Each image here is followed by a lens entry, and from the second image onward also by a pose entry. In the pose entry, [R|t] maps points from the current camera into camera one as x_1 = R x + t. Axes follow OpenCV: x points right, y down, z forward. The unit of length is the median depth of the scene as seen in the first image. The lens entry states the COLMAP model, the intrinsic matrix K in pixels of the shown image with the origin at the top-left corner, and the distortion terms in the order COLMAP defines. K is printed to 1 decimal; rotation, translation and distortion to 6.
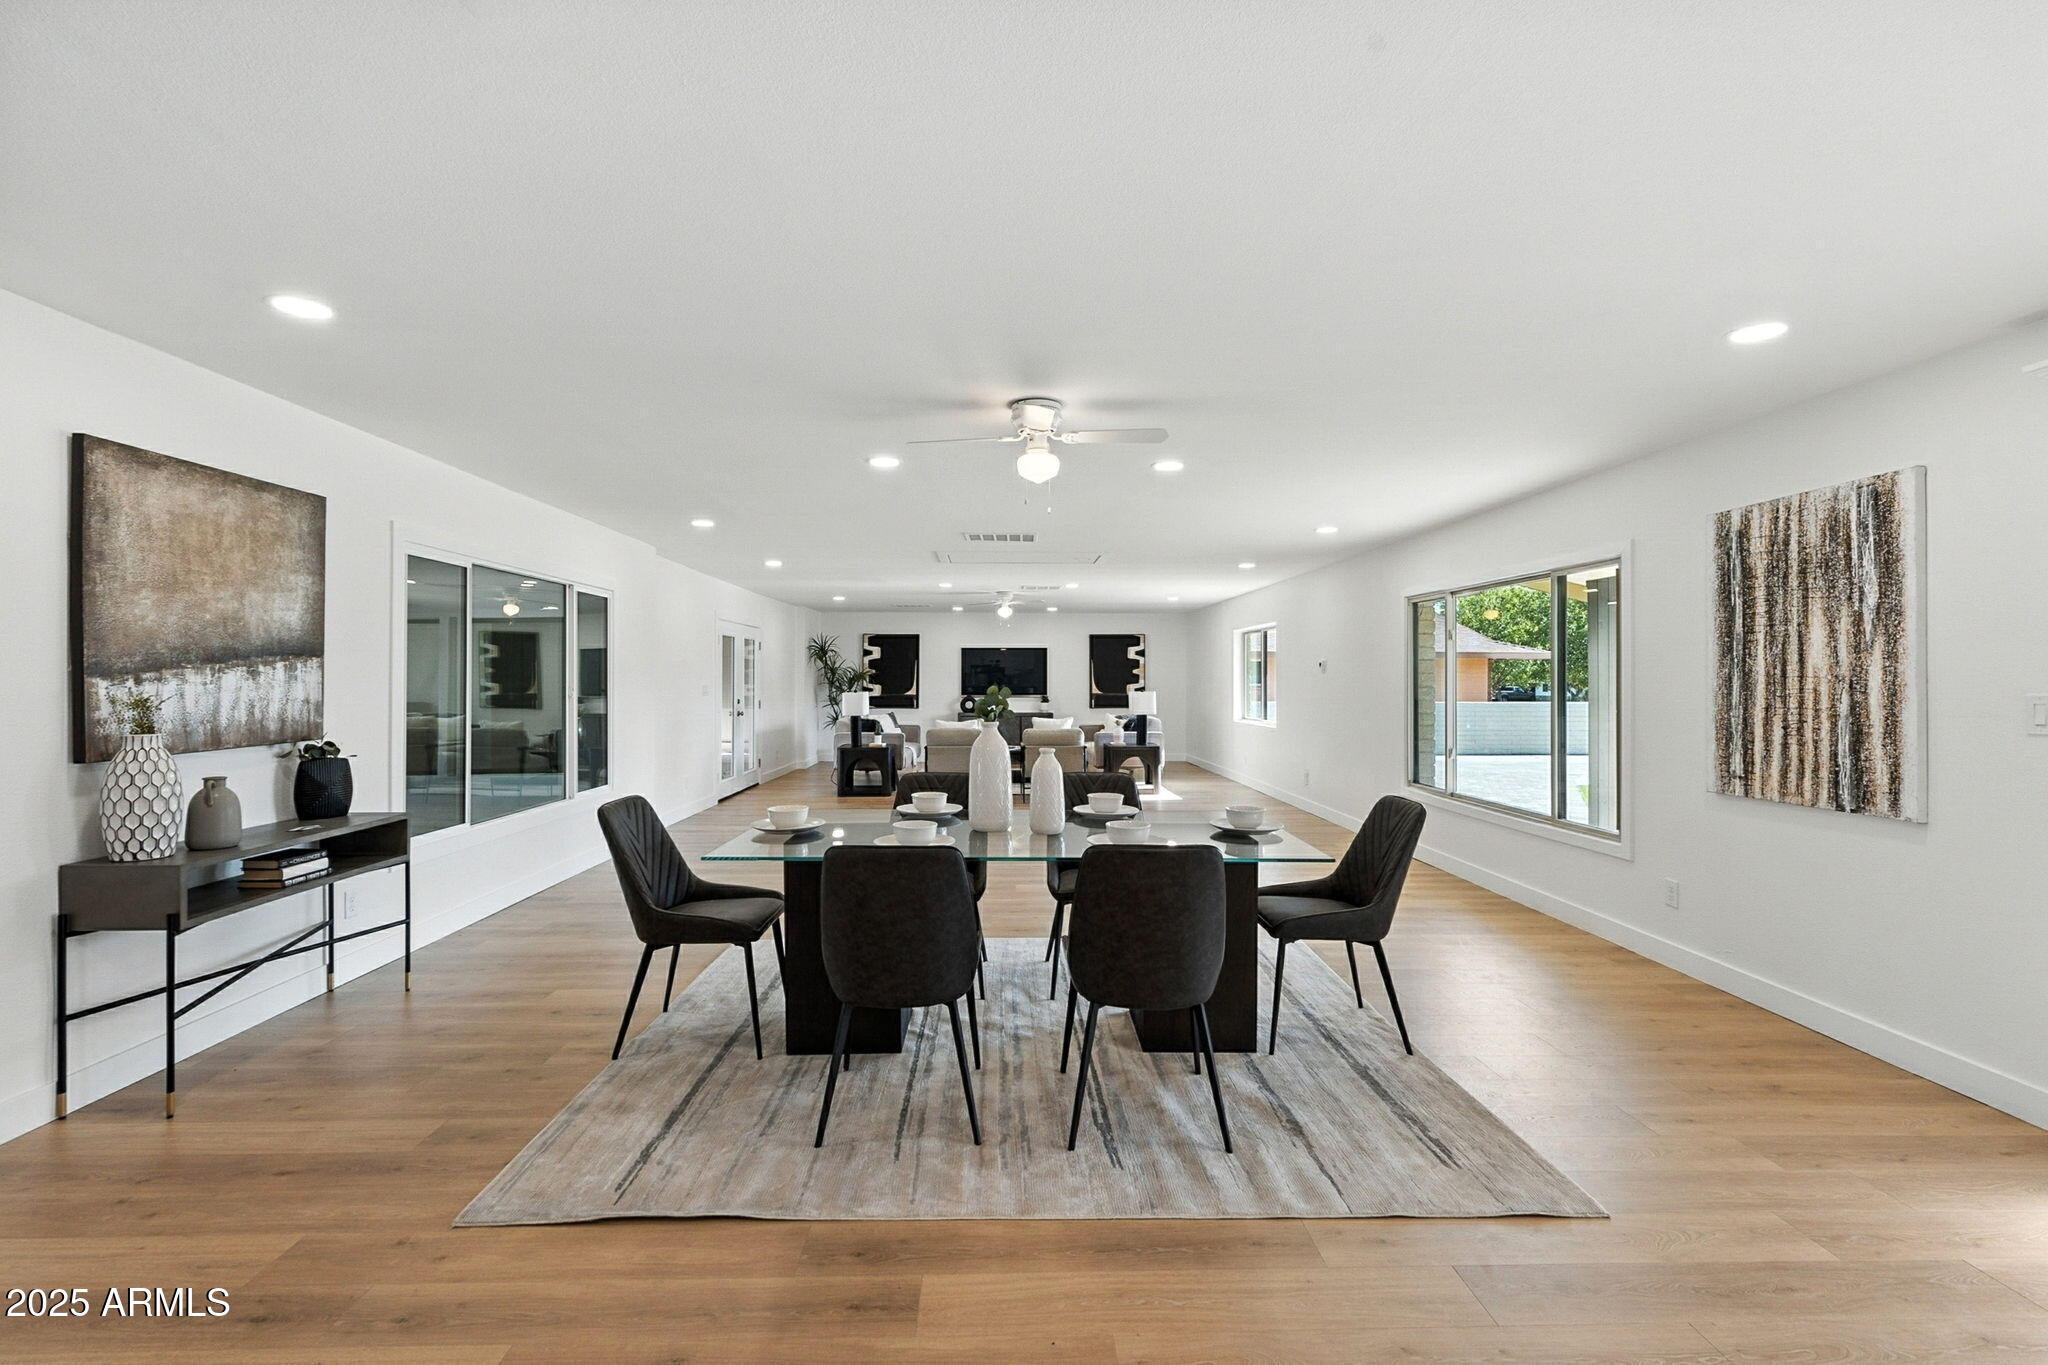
lens RADIAL K [[896.9, 0, 1017.0], [0, 896.9, 679.2], [0, 0, 1]] dist [-0.002140, -0.000882]
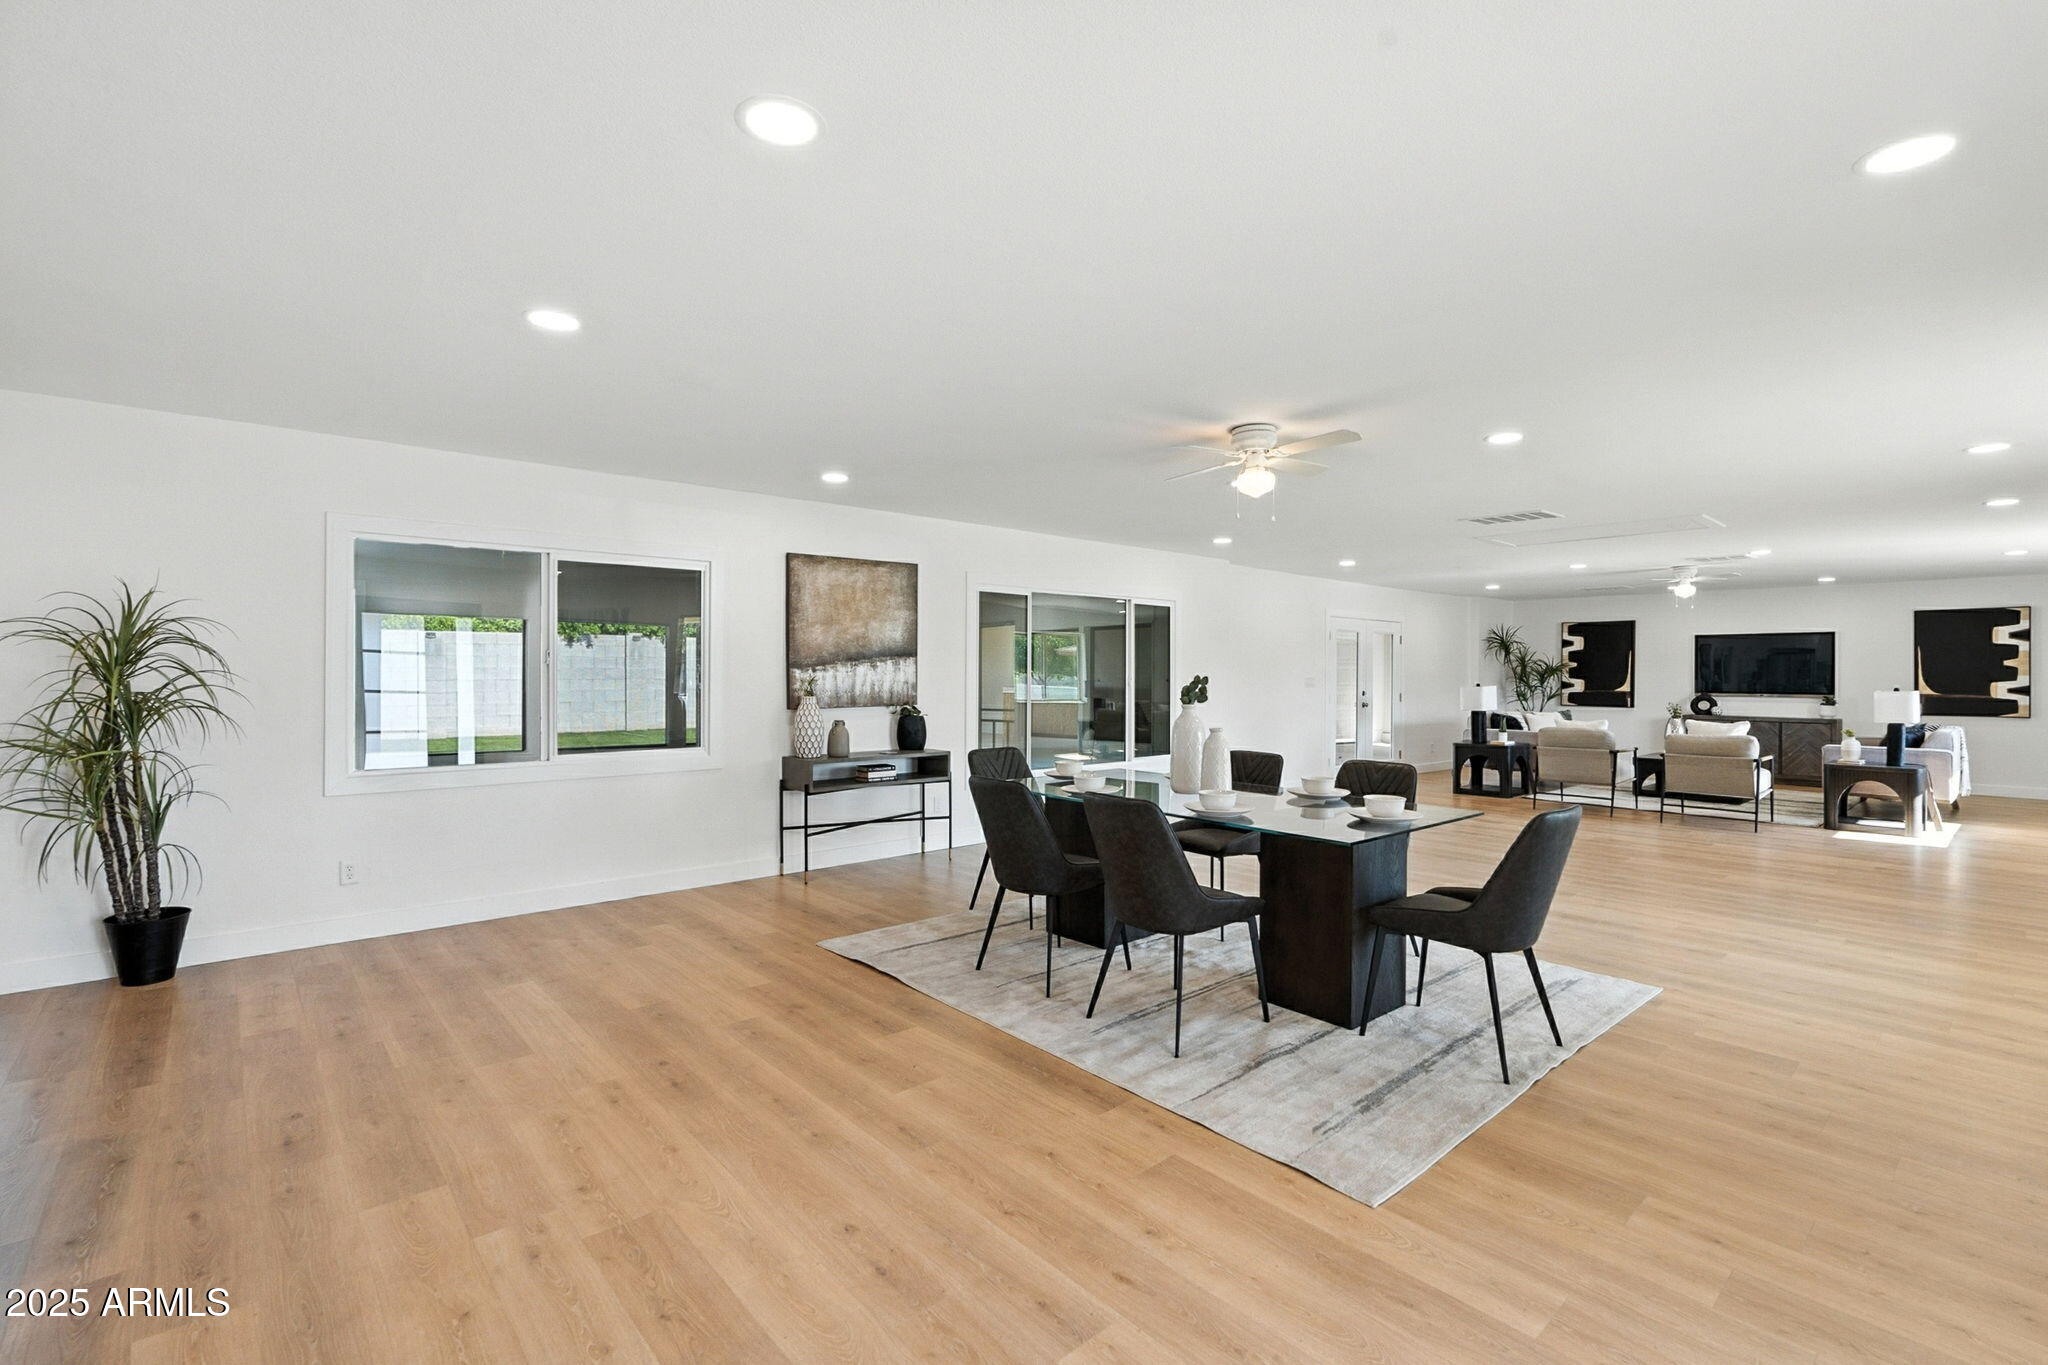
lens RADIAL K [[896.9, 0, 1021.3], [0, 896.9, 679.3], [0, 0, 1]] dist [-0.002140, -0.000882]
pose [[0.649537, 0.007914, -0.760289, 0.743519], [-0.003214, 0.999965, 0.007663, 0.004532], [0.760323, -0.002534, 0.649540, 0.036552]]
